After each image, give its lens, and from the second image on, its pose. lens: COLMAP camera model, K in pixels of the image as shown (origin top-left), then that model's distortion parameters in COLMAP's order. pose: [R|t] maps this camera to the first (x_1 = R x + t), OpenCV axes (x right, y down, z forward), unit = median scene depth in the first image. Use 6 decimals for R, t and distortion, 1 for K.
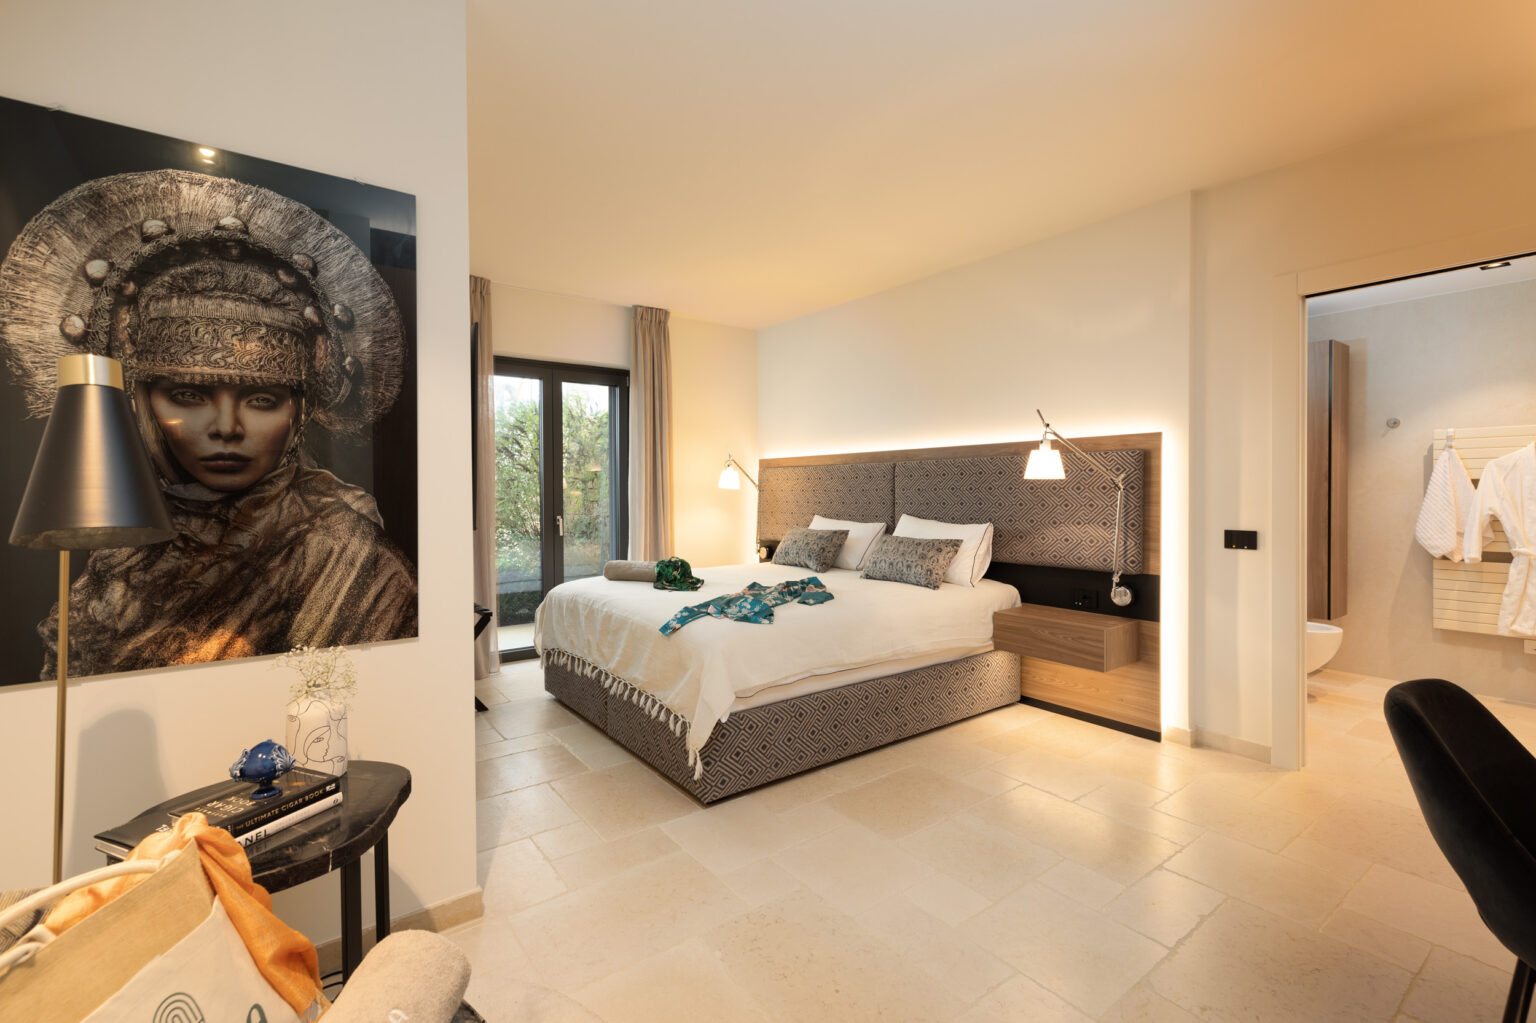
lens RADIAL K [[649.7, 0, 762.3], [0, 649.7, 498.3], [0, 0, 1]] dist [0.000717, 0.000189]
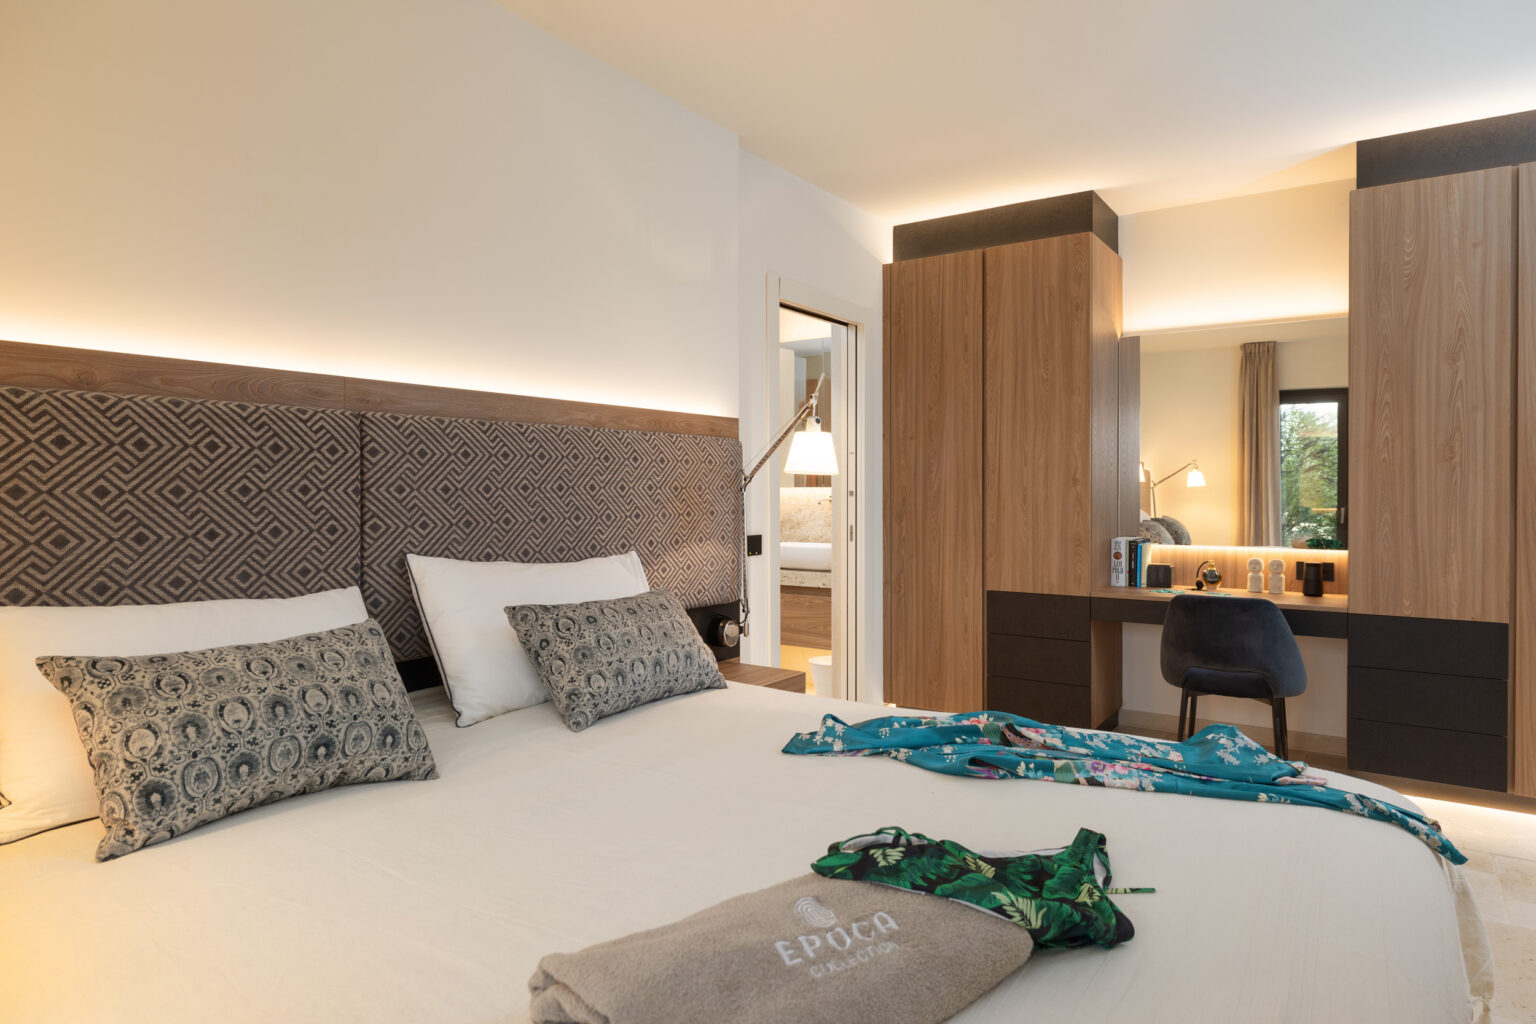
lens RADIAL K [[917.3, 0, 763.7], [0, 917.3, 494.4], [0, 0, 1]] dist [0.000650, -0.000722]
pose [[-0.324472, -0.000045, 0.945895, -0.382139], [0.013659, 0.999896, 0.004733, -0.011047], [-0.945797, 0.014456, -0.324438, 1.095113]]
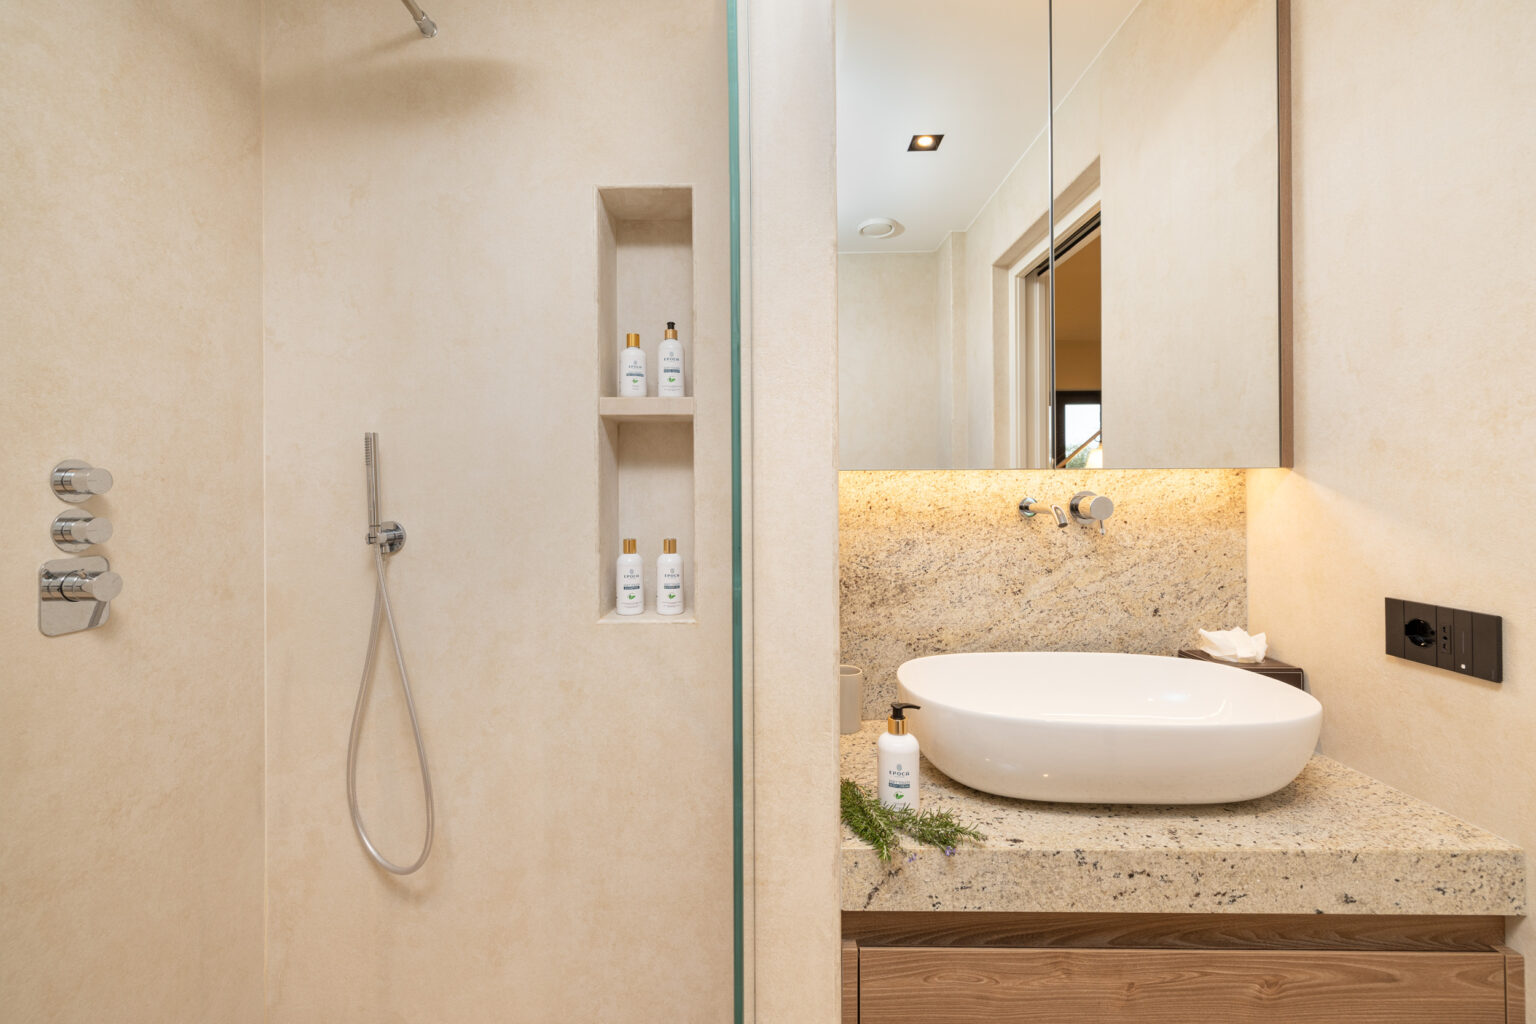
lens RADIAL K [[640.2, 0, 765.4], [0, 640.2, 490.6], [0, 0, 1]] dist [0.000414, 0.000355]
pose [[-0.796894, 0.011071, 0.604018, 0.907225], [0.015623, 0.999875, 0.002285, -0.007335], [-0.603917, 0.011258, -0.796967, 0.856126]]
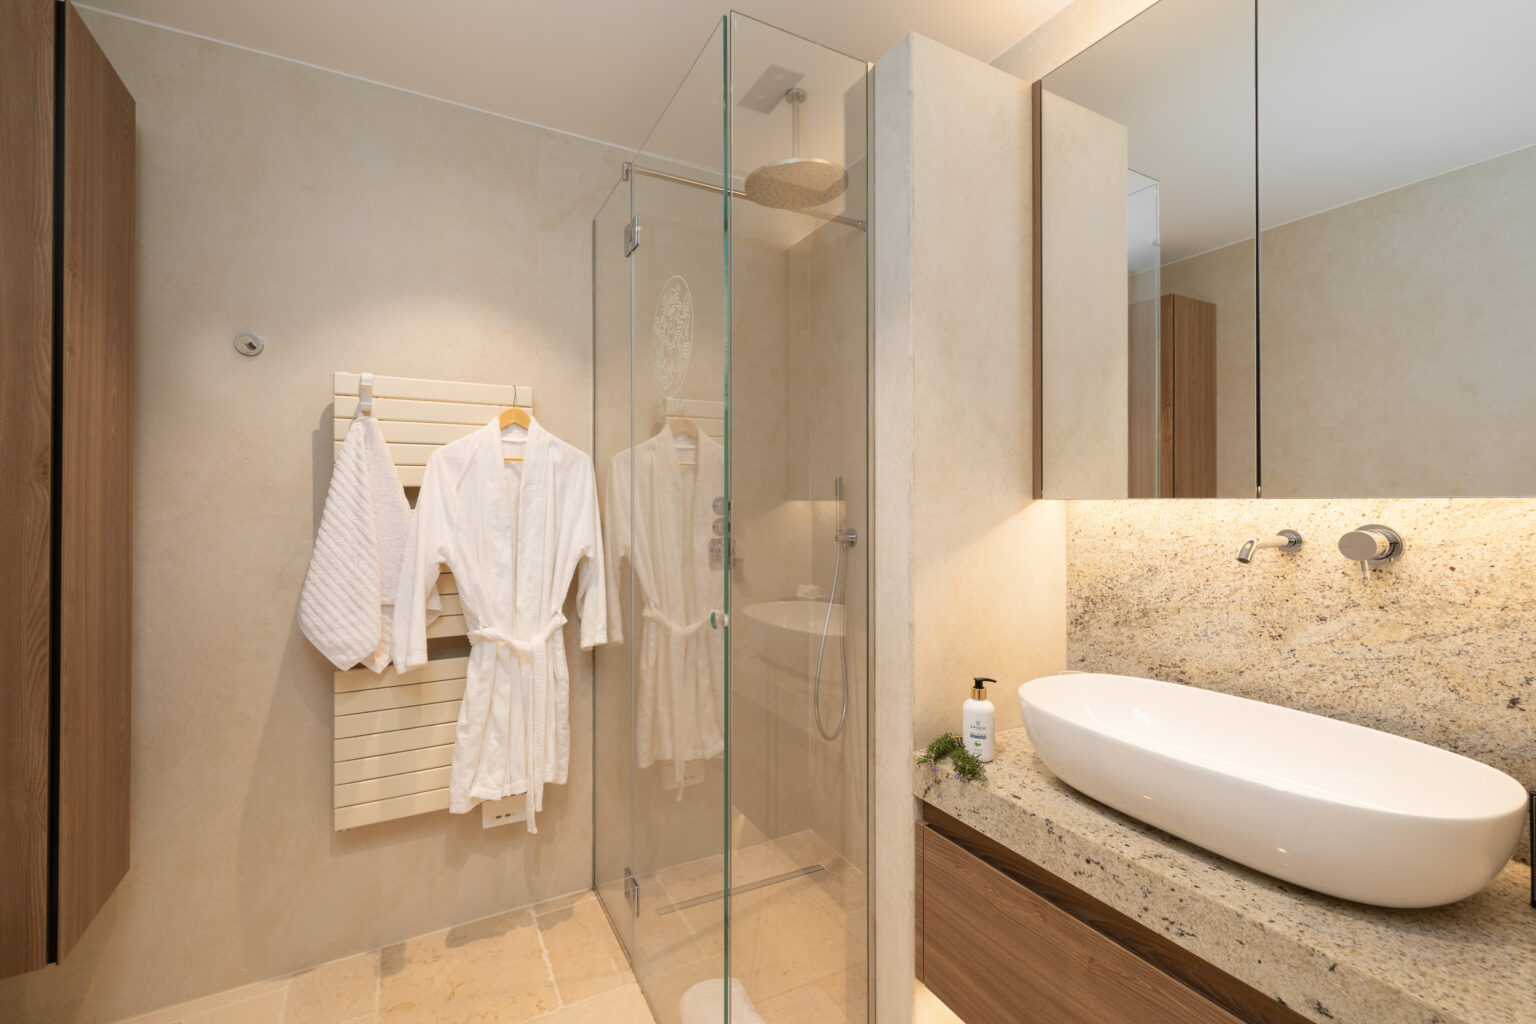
lens RADIAL K [[649.7, 0, 762.3], [0, 649.7, 498.8], [0, 0, 1]] dist [0.000717, 0.000189]
pose [[0.122004, 0.011425, 0.992464, 0.676157], [0.008054, 0.999889, -0.012501, -0.013022], [-0.992497, 0.009519, 0.121898, 0.705012]]
